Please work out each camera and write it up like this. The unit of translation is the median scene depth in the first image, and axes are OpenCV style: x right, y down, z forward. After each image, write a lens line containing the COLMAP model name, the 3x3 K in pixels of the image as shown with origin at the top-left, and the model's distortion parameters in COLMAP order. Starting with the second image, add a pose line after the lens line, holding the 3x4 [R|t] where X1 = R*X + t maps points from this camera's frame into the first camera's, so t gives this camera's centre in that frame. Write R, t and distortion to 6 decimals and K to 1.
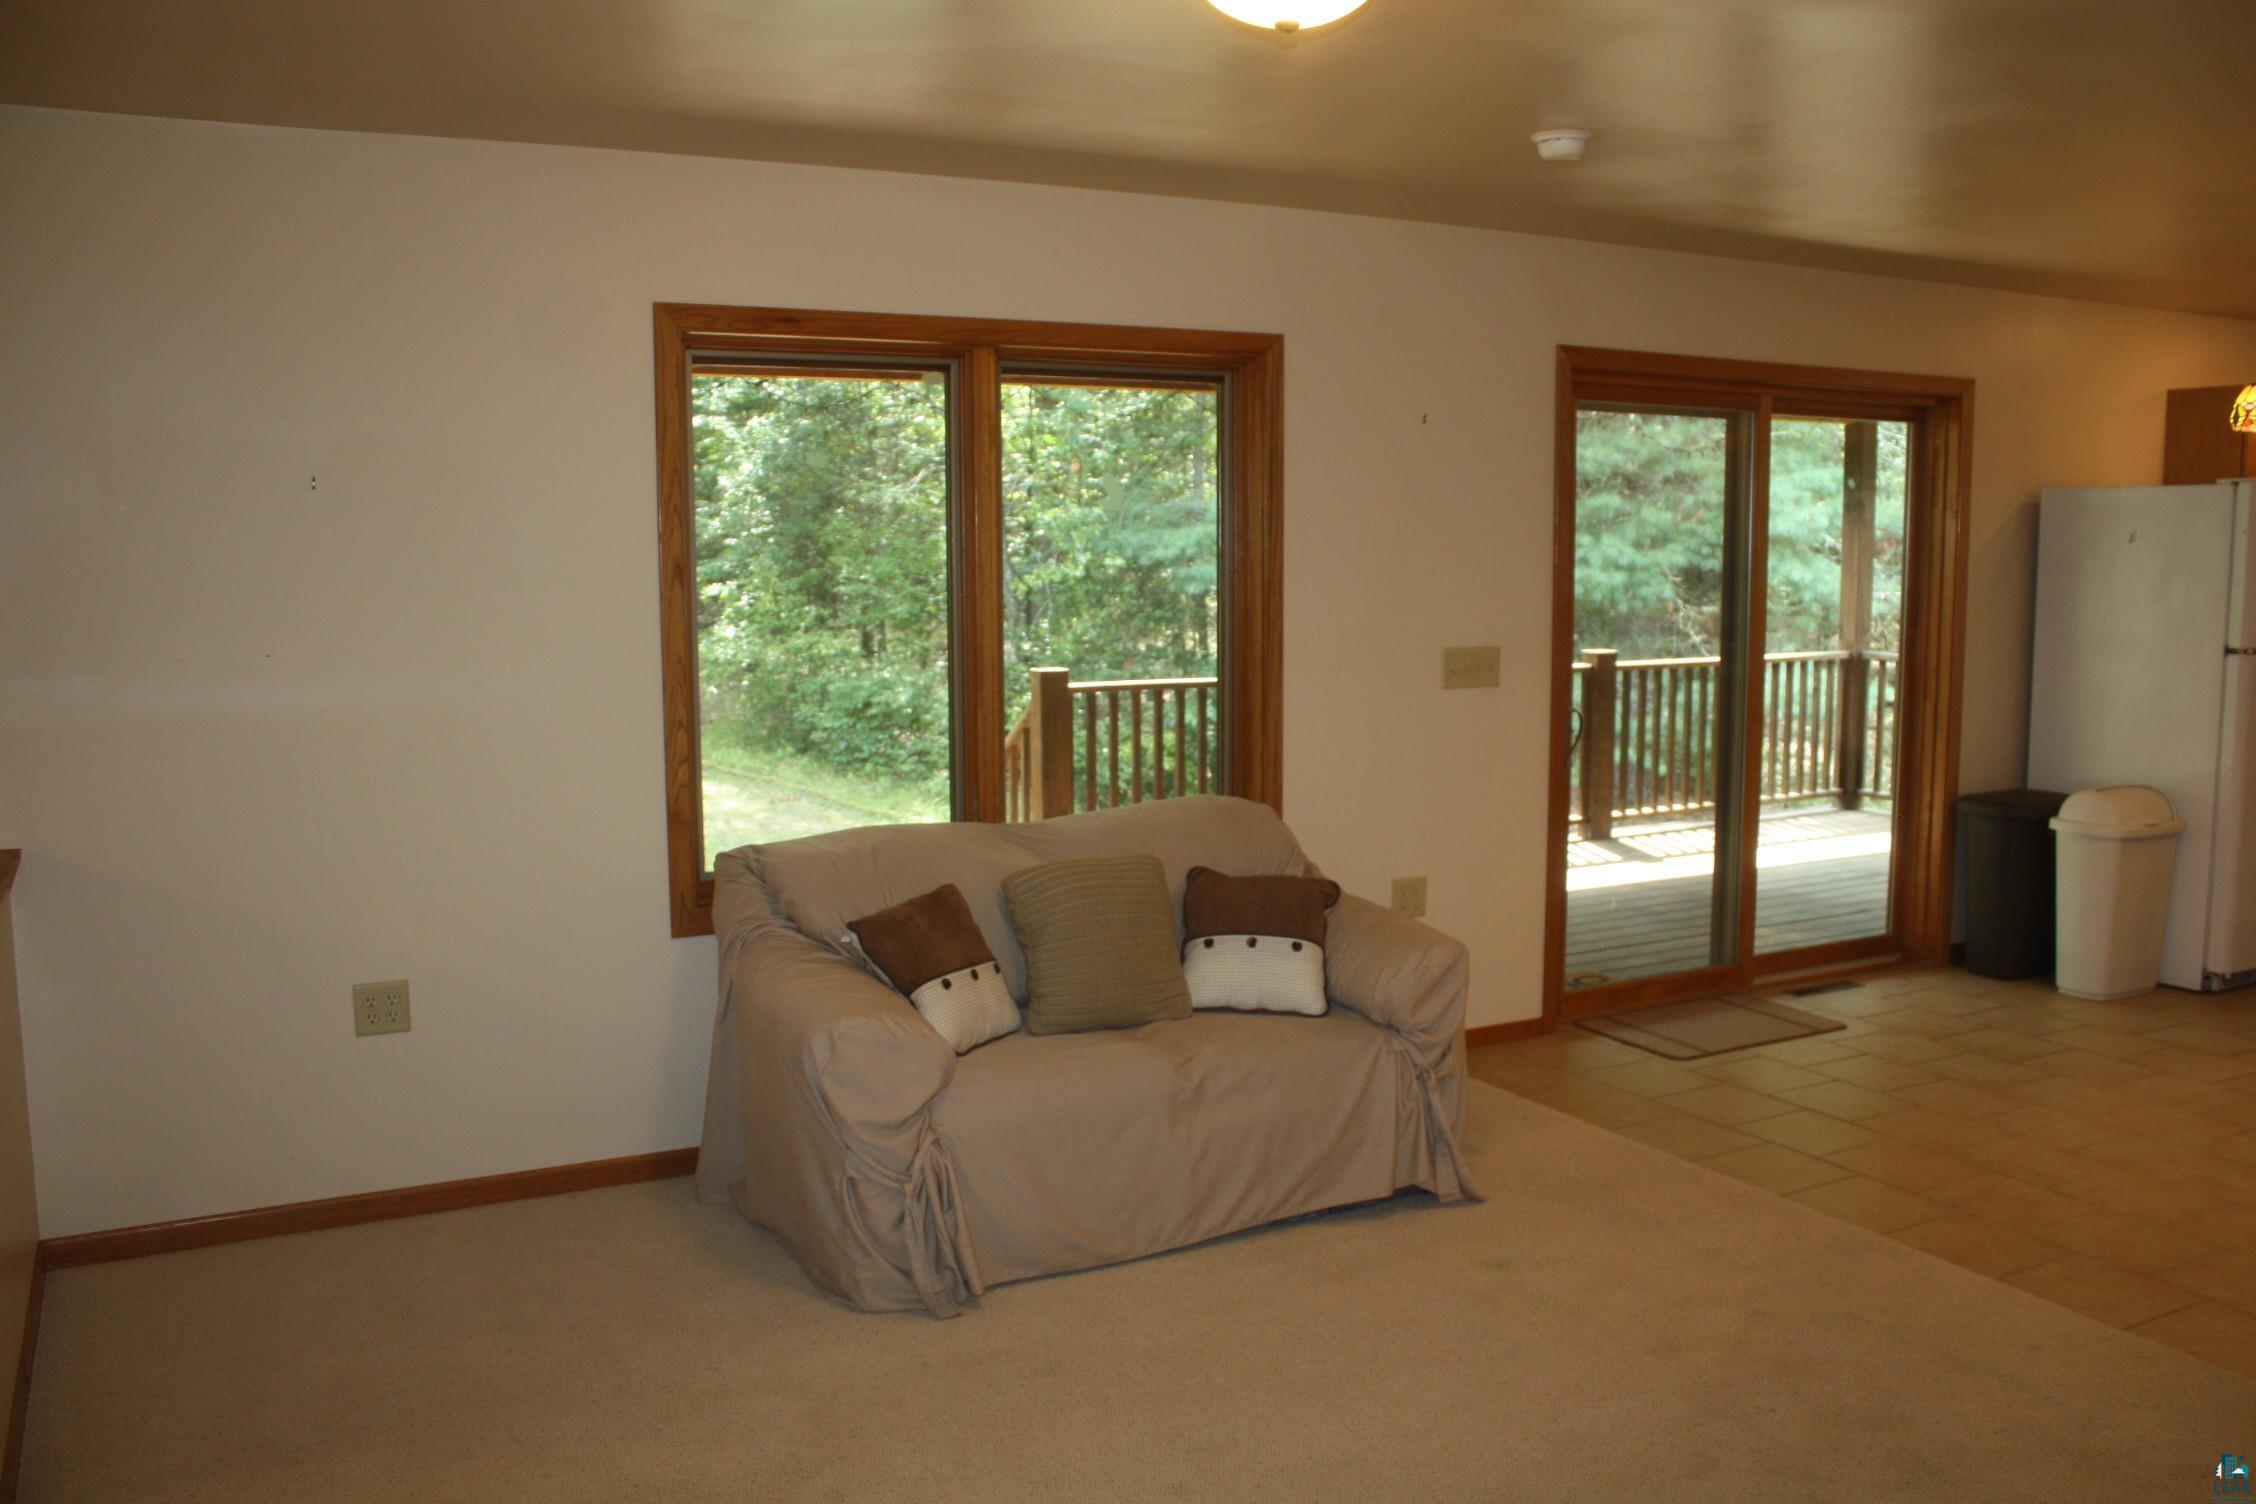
lens RADIAL K [[1909.8, 0, 1124.7], [0, 1909.8, 754.9], [0, 0, 1]] dist [-0.164225, 0.146568]
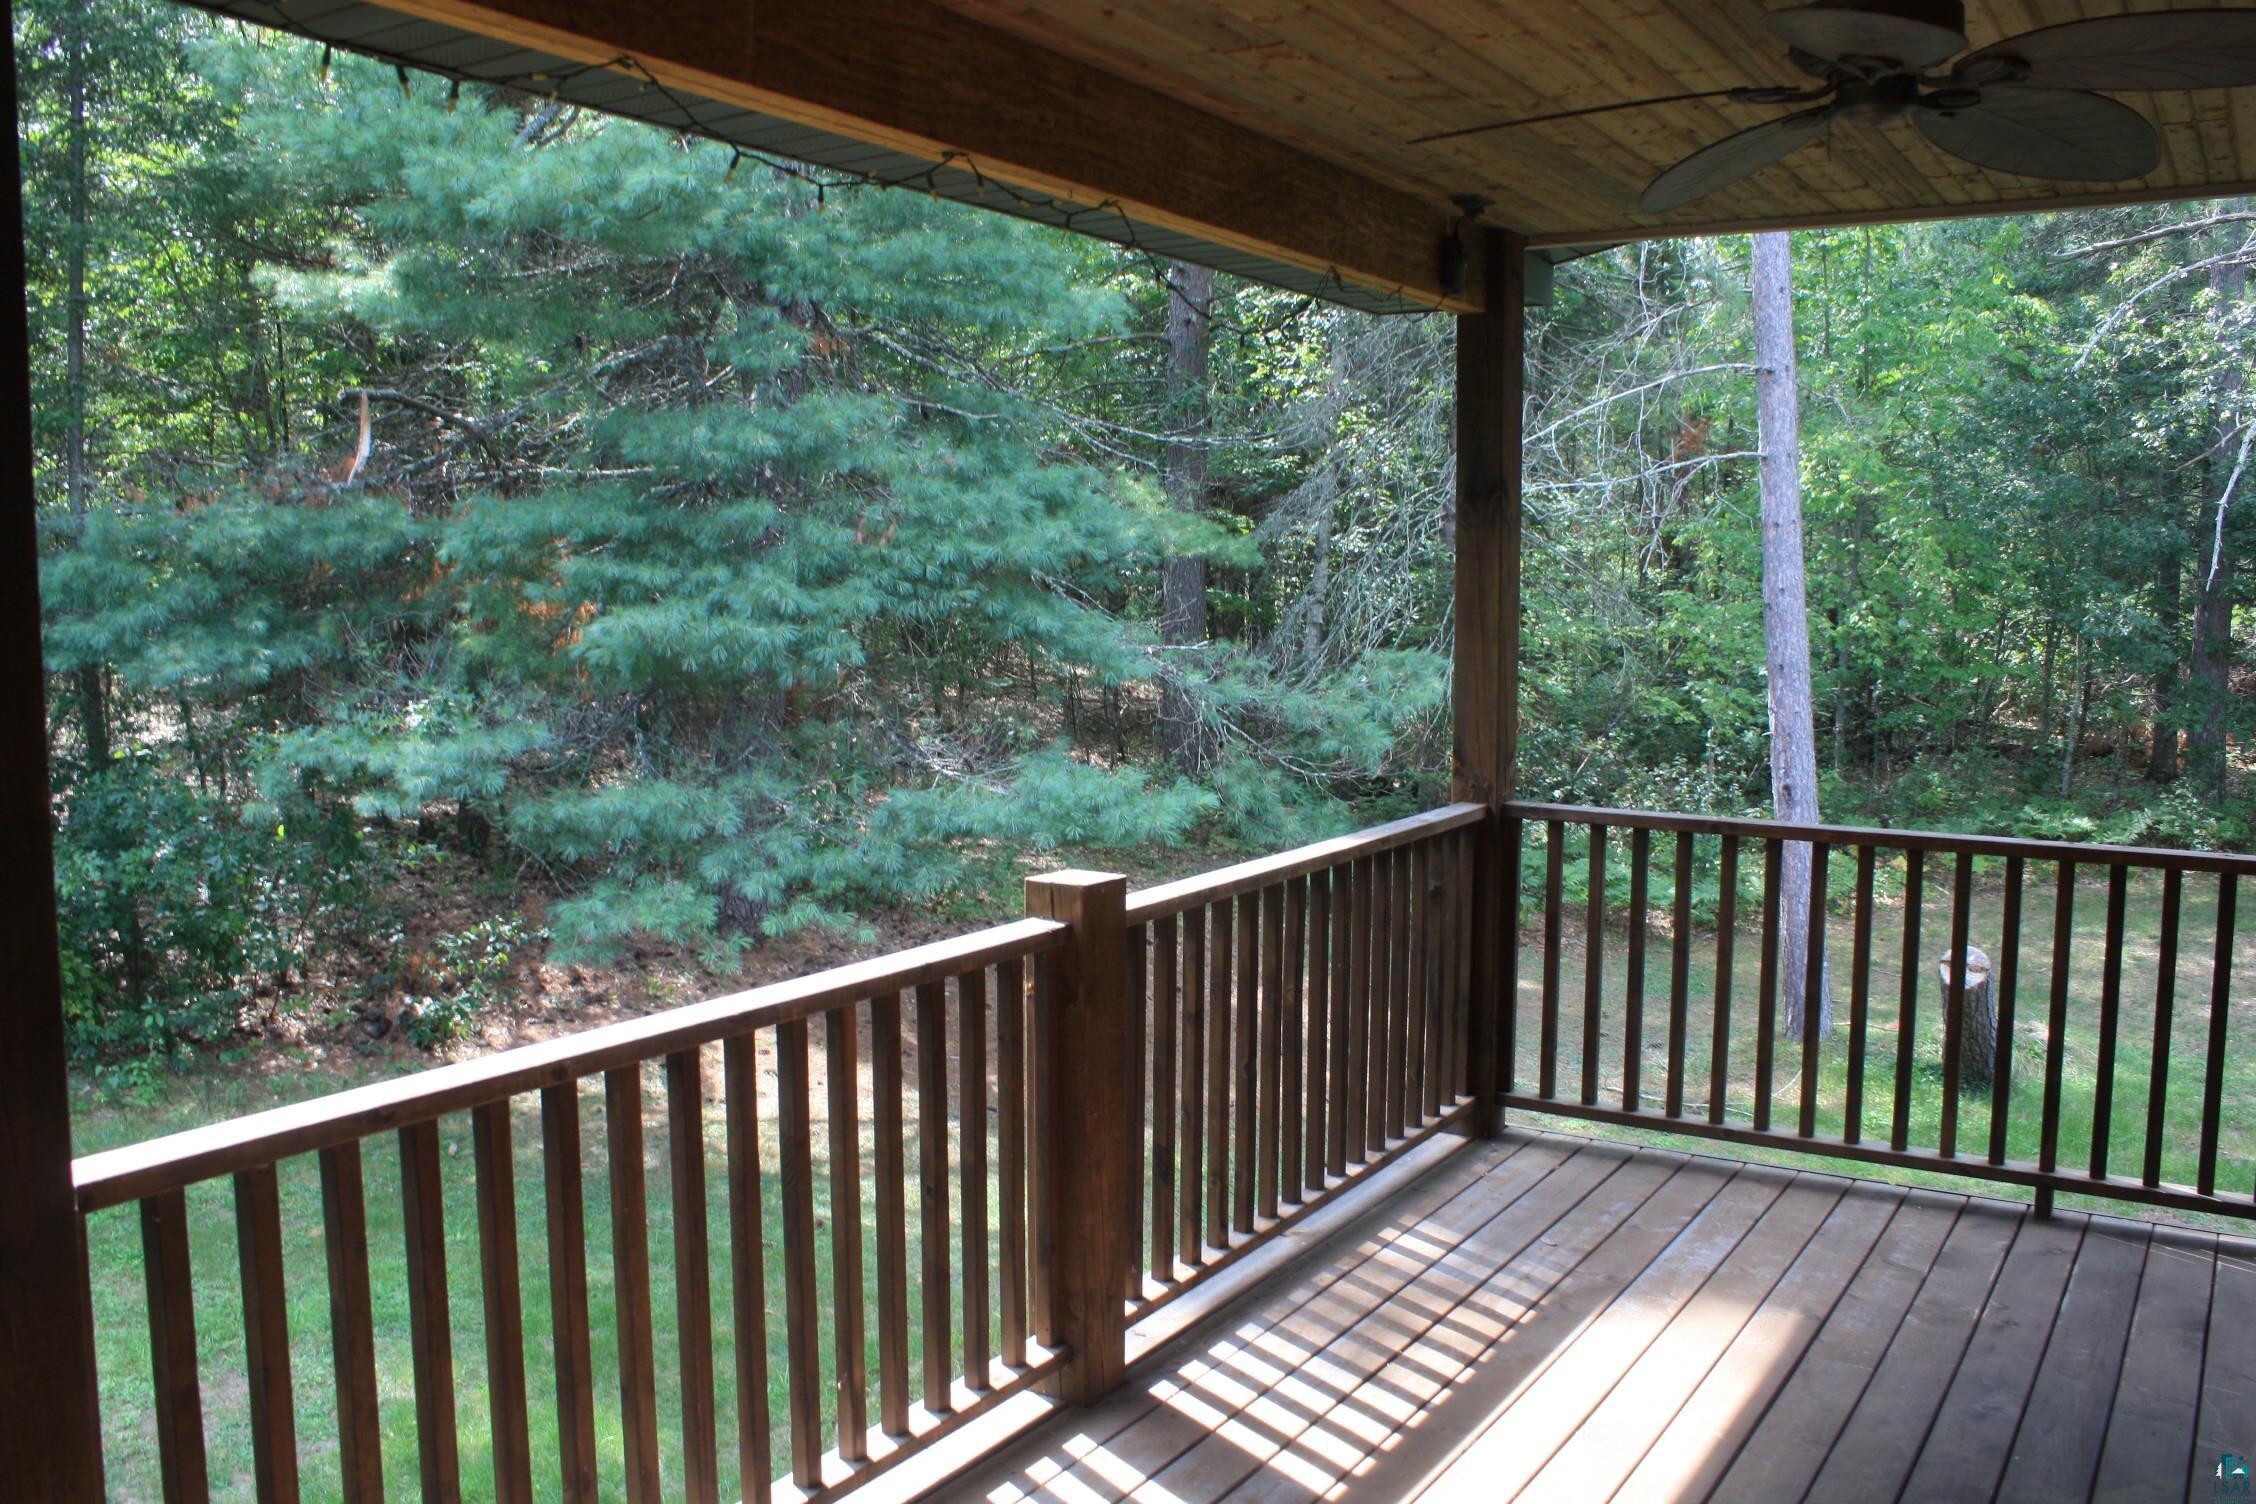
lens RADIAL K [[1909.8, 0, 1128.3], [0, 1909.8, 754.0], [0, 0, 1]] dist [-0.164225, 0.146568]
pose [[0.869227, -0.040299, 0.492769, 0.126862], [0.051246, 0.998648, -0.008725, -0.107319], [-0.491751, 0.032836, 0.870117, 1.003126]]
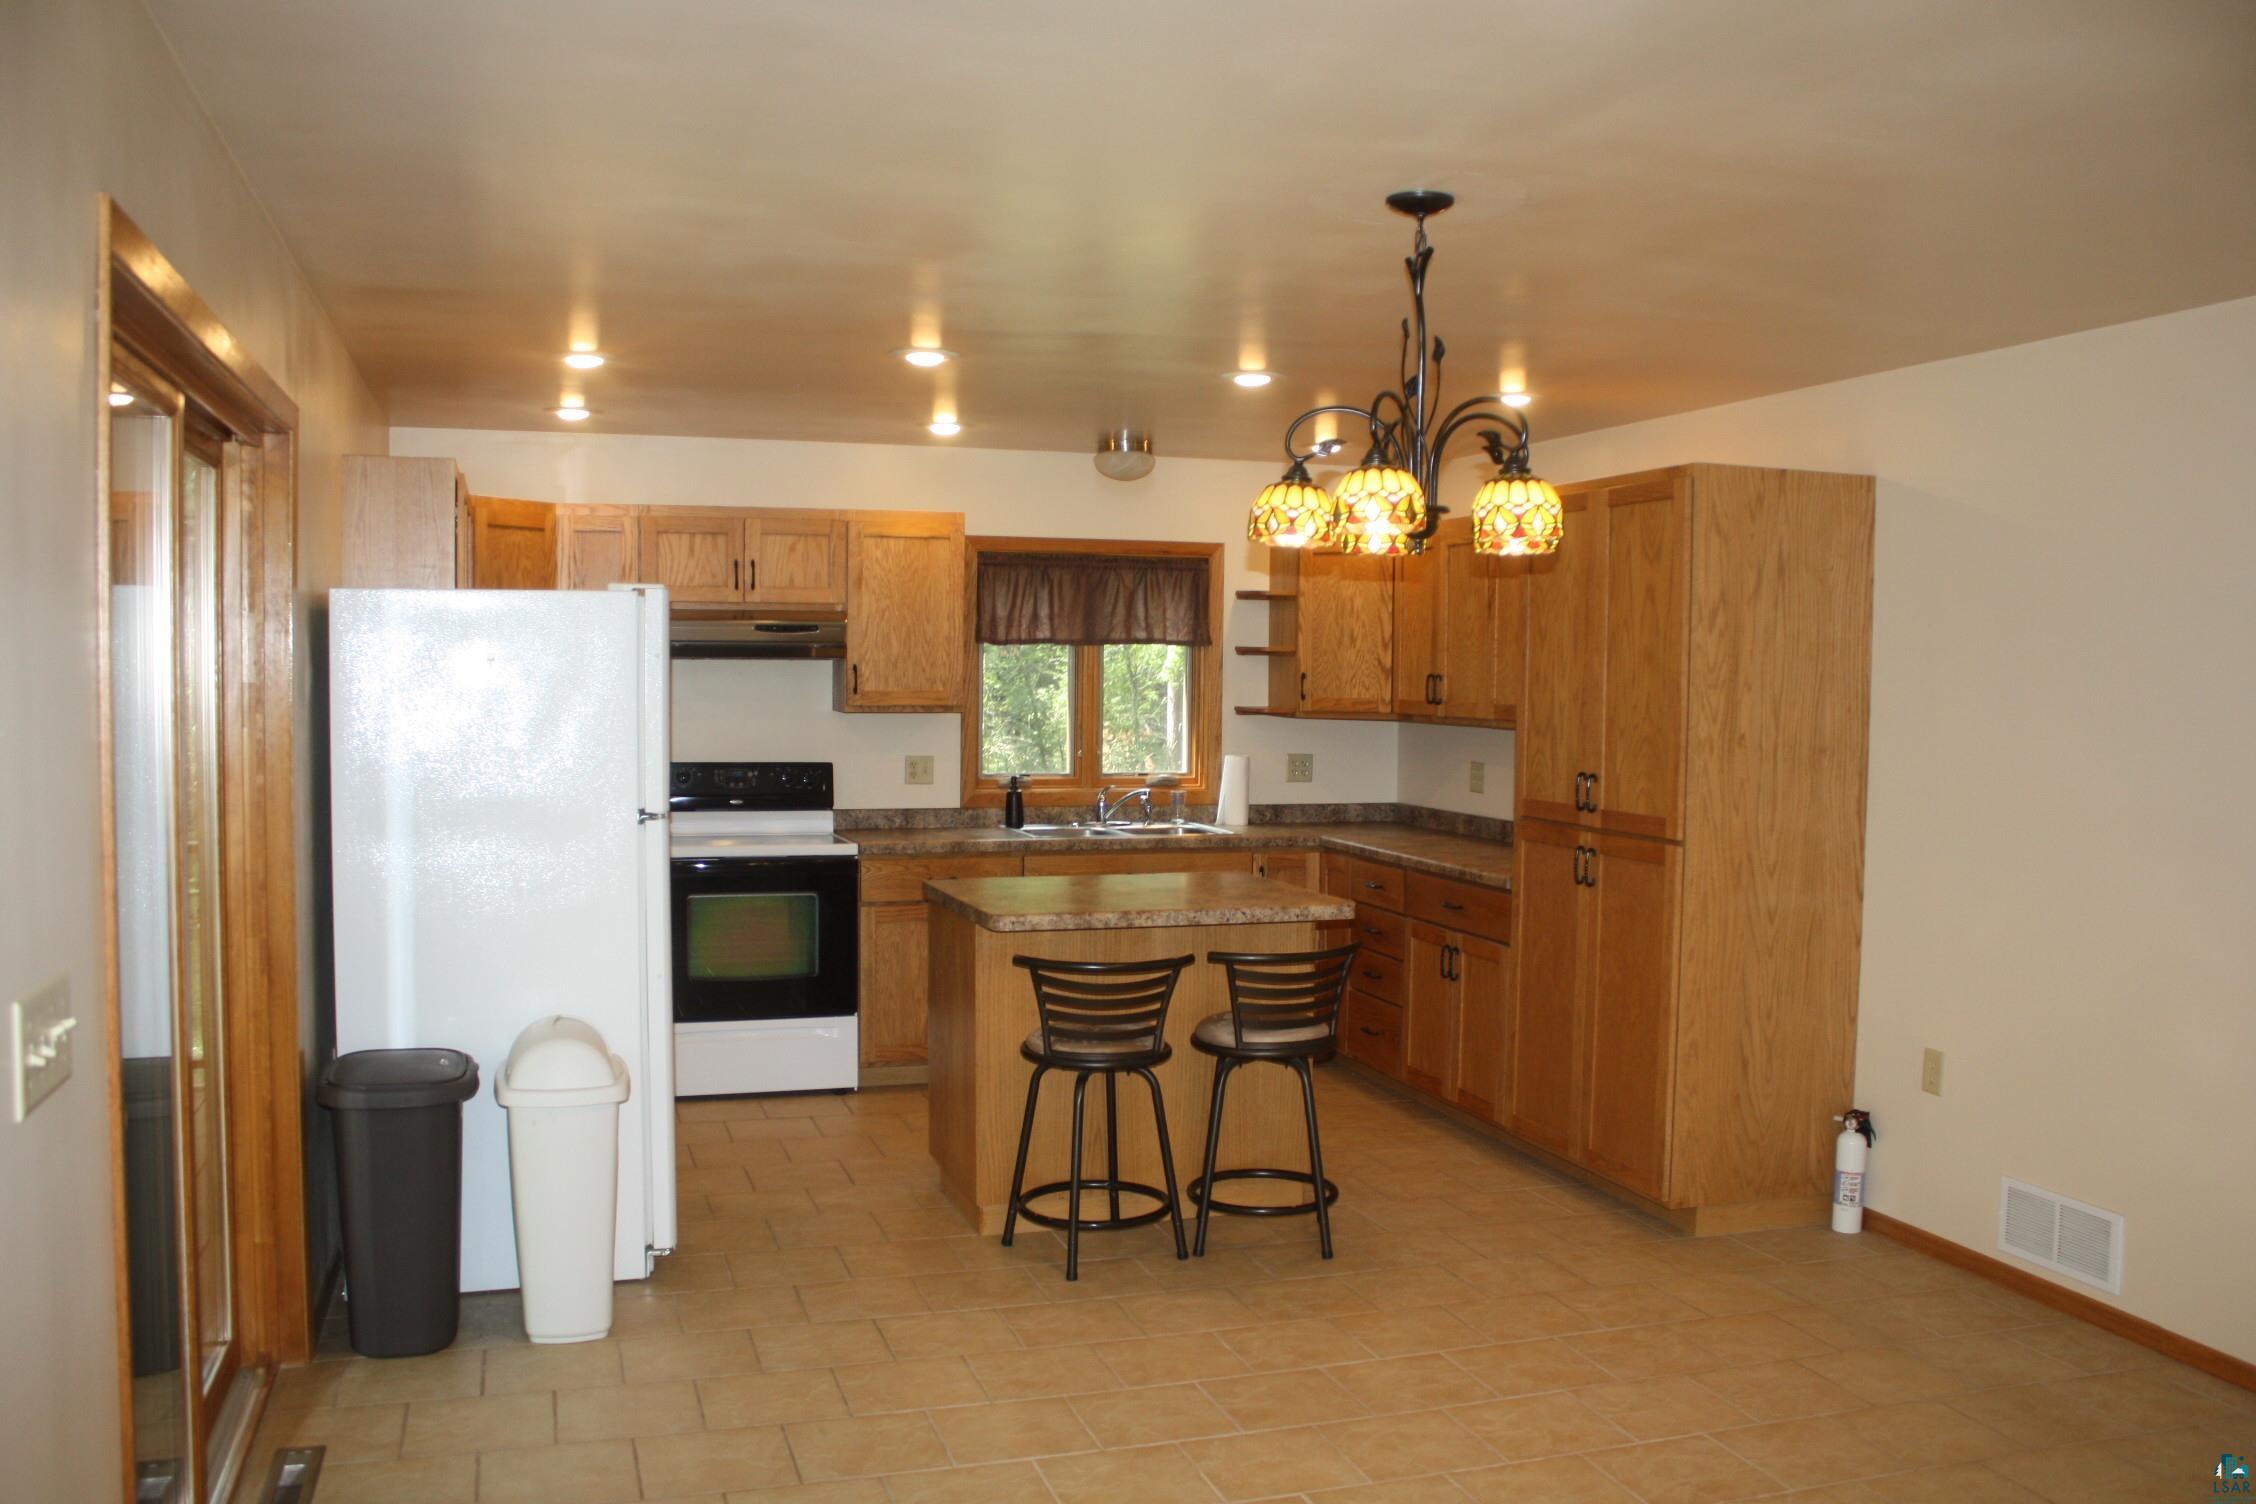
lens RADIAL K [[1909.8, 0, 1128.7], [0, 1909.8, 769.6], [0, 0, 1]] dist [-0.164225, 0.146568]
pose [[0.181388, -0.050964, 0.982090, -0.099189], [0.100318, 0.994406, 0.033075, -0.073865], [-0.978282, 0.092522, 0.185486, 0.605287]]
